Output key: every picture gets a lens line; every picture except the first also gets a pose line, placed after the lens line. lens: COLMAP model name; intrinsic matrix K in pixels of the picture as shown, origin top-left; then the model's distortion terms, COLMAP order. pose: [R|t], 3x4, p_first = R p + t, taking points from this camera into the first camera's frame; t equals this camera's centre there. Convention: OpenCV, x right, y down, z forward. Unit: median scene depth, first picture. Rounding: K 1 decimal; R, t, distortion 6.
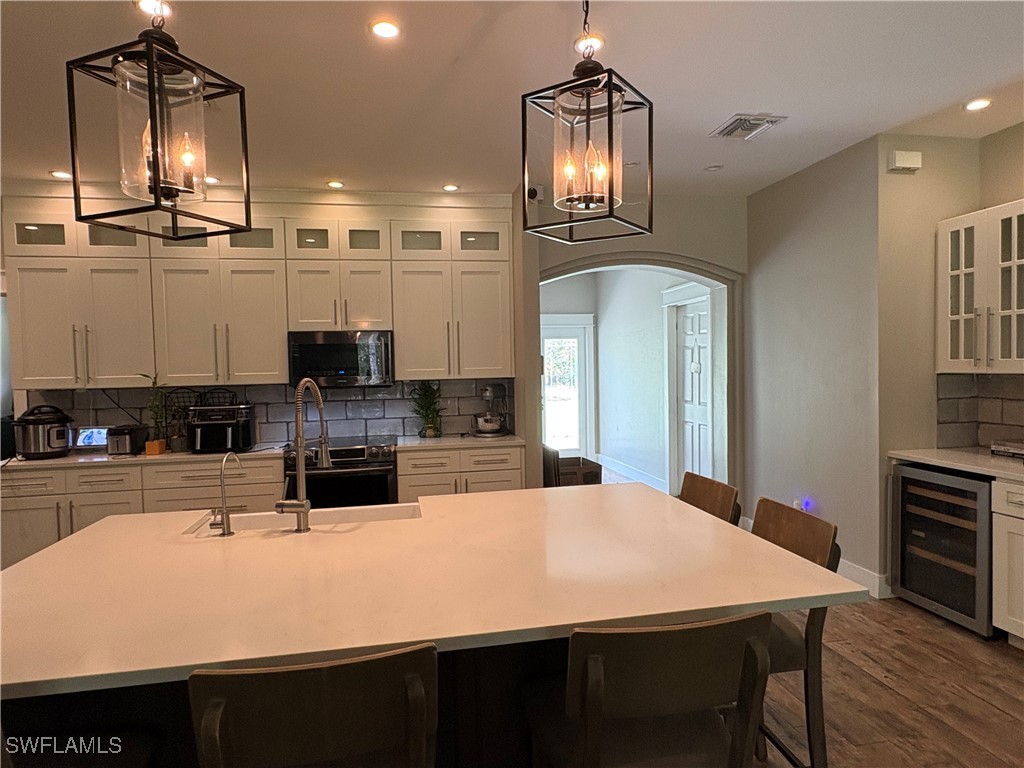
lens RADIAL K [[600.7, 0, 507.4], [0, 600.7, 383.9], [0, 0, 1]] dist [0.000924, -0.001536]
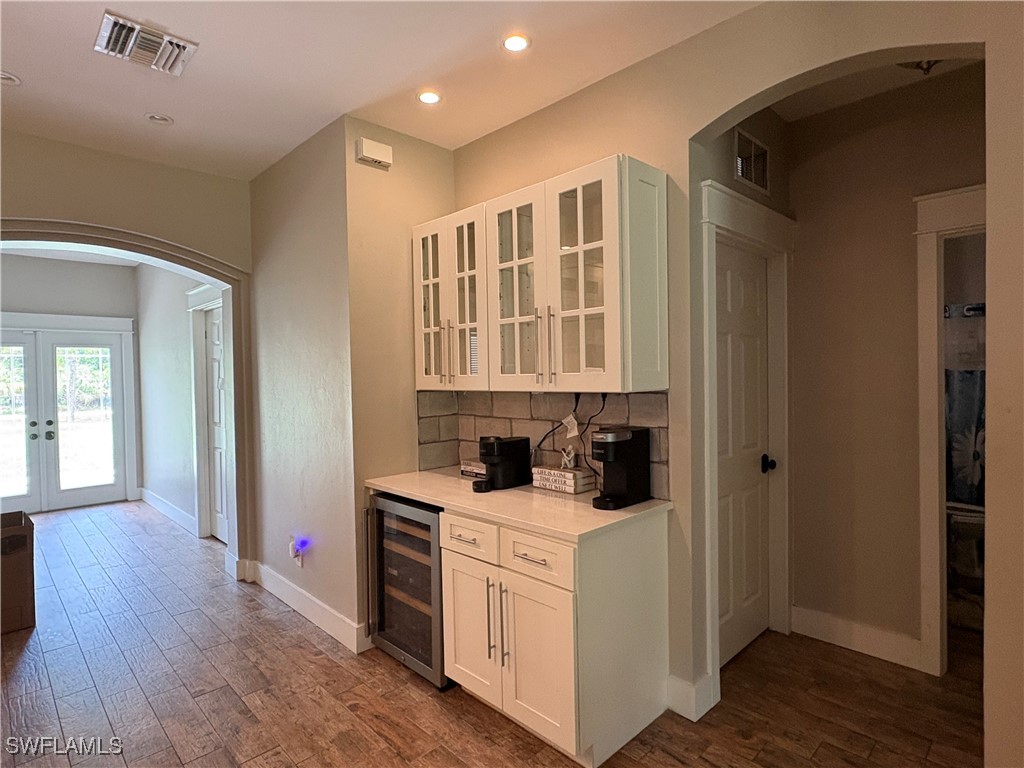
lens RADIAL K [[545.1, 0, 508.7], [0, 545.1, 384.0], [0, 0, 1]] dist [0.000124, 0.000205]
pose [[0.830353, -0.006321, 0.557202, 0.319937], [0.018651, 0.999691, -0.016453, -0.009454], [-0.556926, 0.024054, 0.830214, 0.194315]]
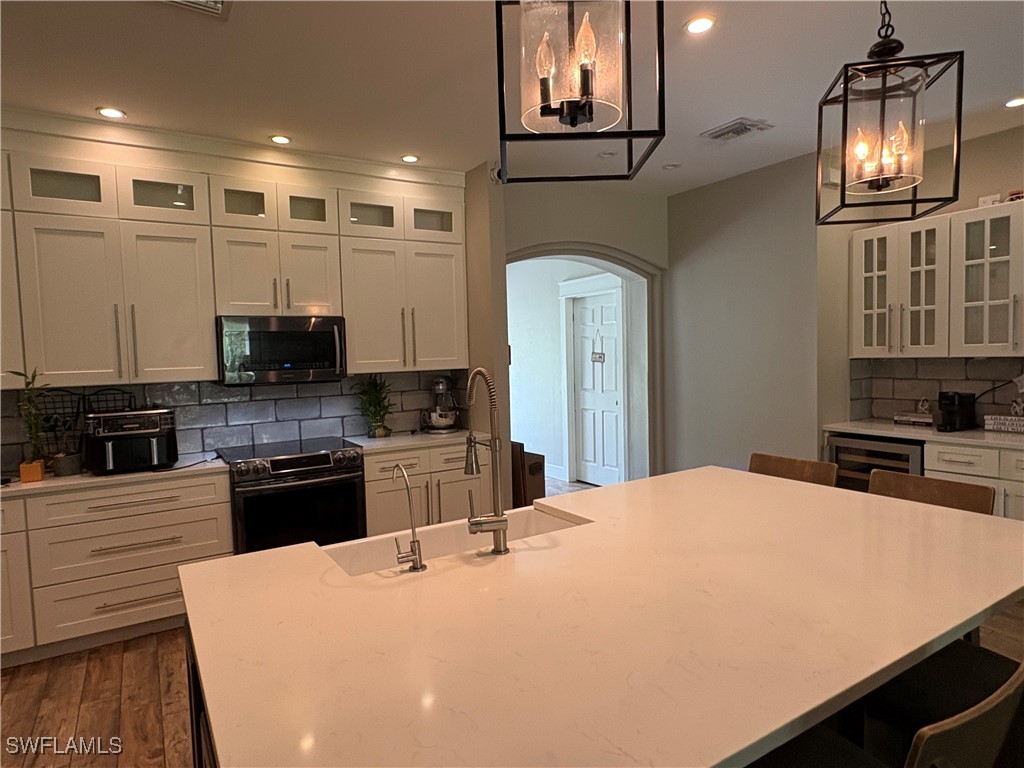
lens RADIAL K [[600.7, 0, 502.9], [0, 600.7, 383.6], [0, 0, 1]] dist [0.000924, -0.001536]
pose [[0.933448, -0.024900, 0.357848, -0.315913], [0.021310, 0.999675, 0.013971, 0.000875], [-0.358080, -0.005416, 0.933675, 0.114989]]
